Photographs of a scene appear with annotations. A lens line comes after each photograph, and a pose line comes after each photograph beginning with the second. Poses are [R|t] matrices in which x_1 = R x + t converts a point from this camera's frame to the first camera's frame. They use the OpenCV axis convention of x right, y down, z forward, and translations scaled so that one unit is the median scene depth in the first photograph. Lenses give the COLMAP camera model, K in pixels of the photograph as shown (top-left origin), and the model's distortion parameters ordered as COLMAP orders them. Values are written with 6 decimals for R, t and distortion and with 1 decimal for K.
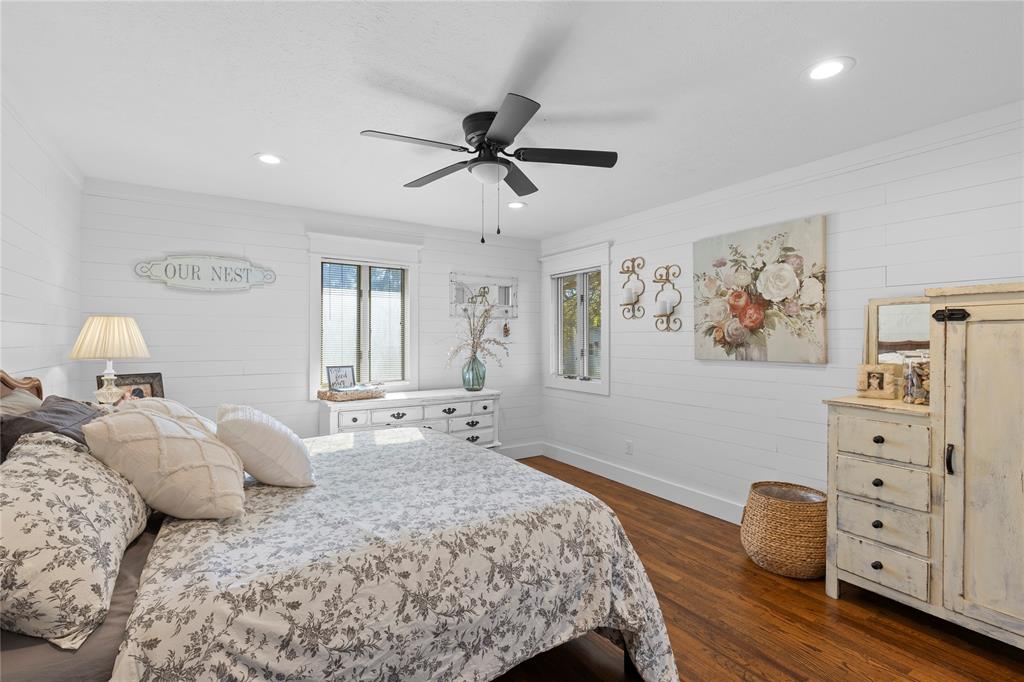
lens RADIAL K [[462.2, 0, 513.4], [0, 462.2, 333.9], [0, 0, 1]] dist [-0.000452, -0.000690]
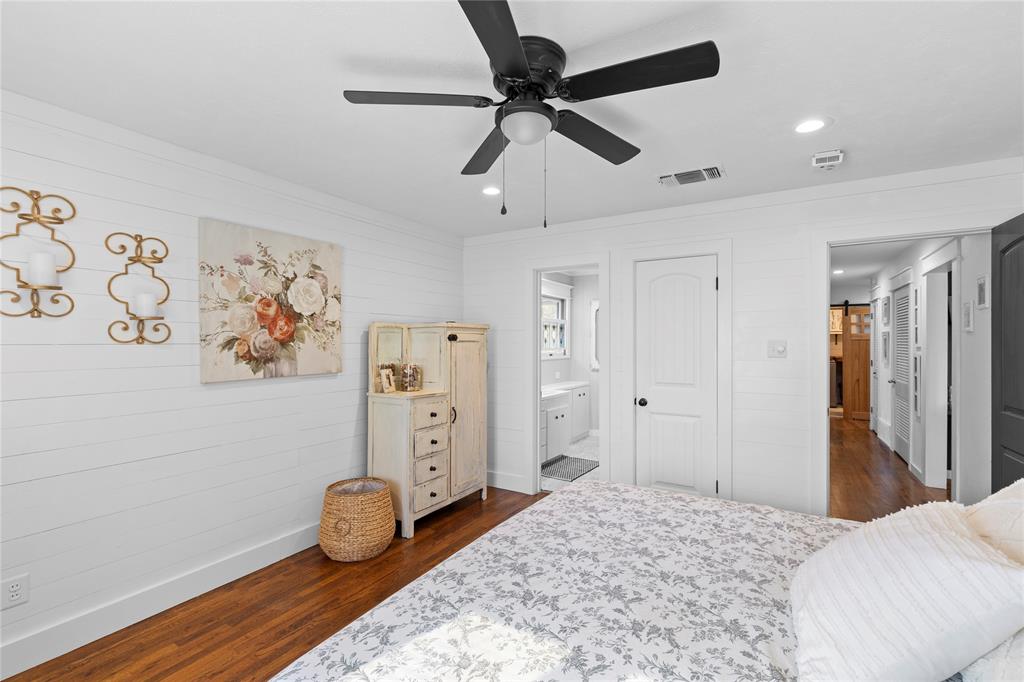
lens RADIAL K [[462.2, 0, 507.7], [0, 462.2, 342.4], [0, 0, 1]] dist [-0.000452, -0.000690]
pose [[-0.433889, -0.002491, 0.900963, -0.508766], [-0.008528, 0.999963, -0.001342, -0.012690], [-0.900926, -0.008266, -0.433894, 0.995216]]
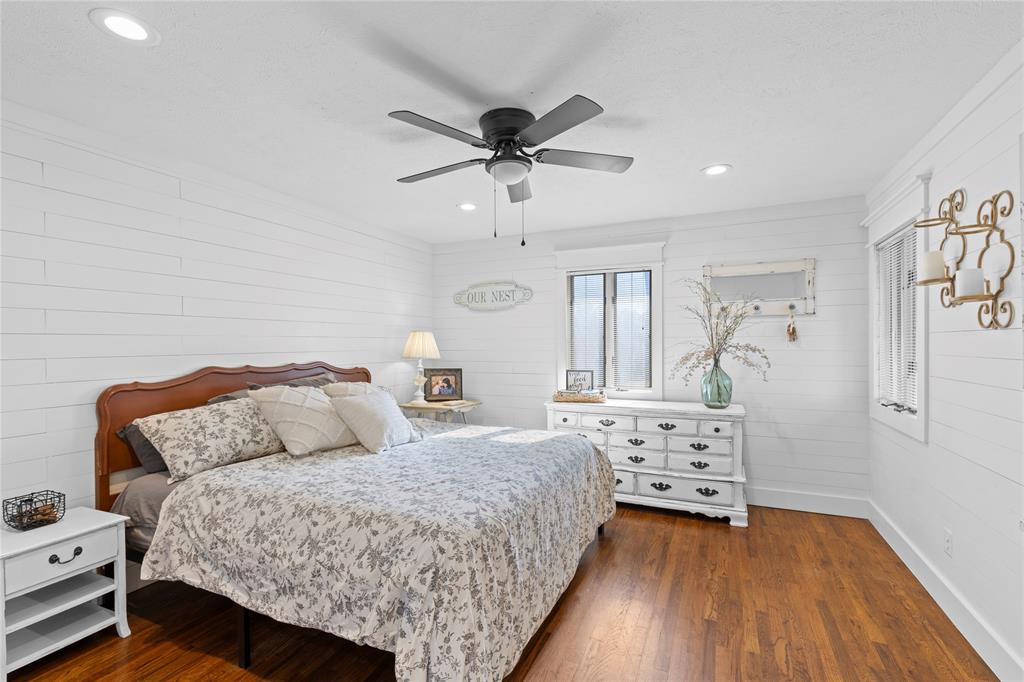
lens RADIAL K [[462.2, 0, 517.5], [0, 462.2, 347.2], [0, 0, 1]] dist [-0.000452, -0.000690]
pose [[0.541225, 0.002592, -0.840874, 0.569433], [0.014617, 0.999815, 0.012490, 0.000297], [0.840751, -0.019050, 0.541087, 0.367438]]
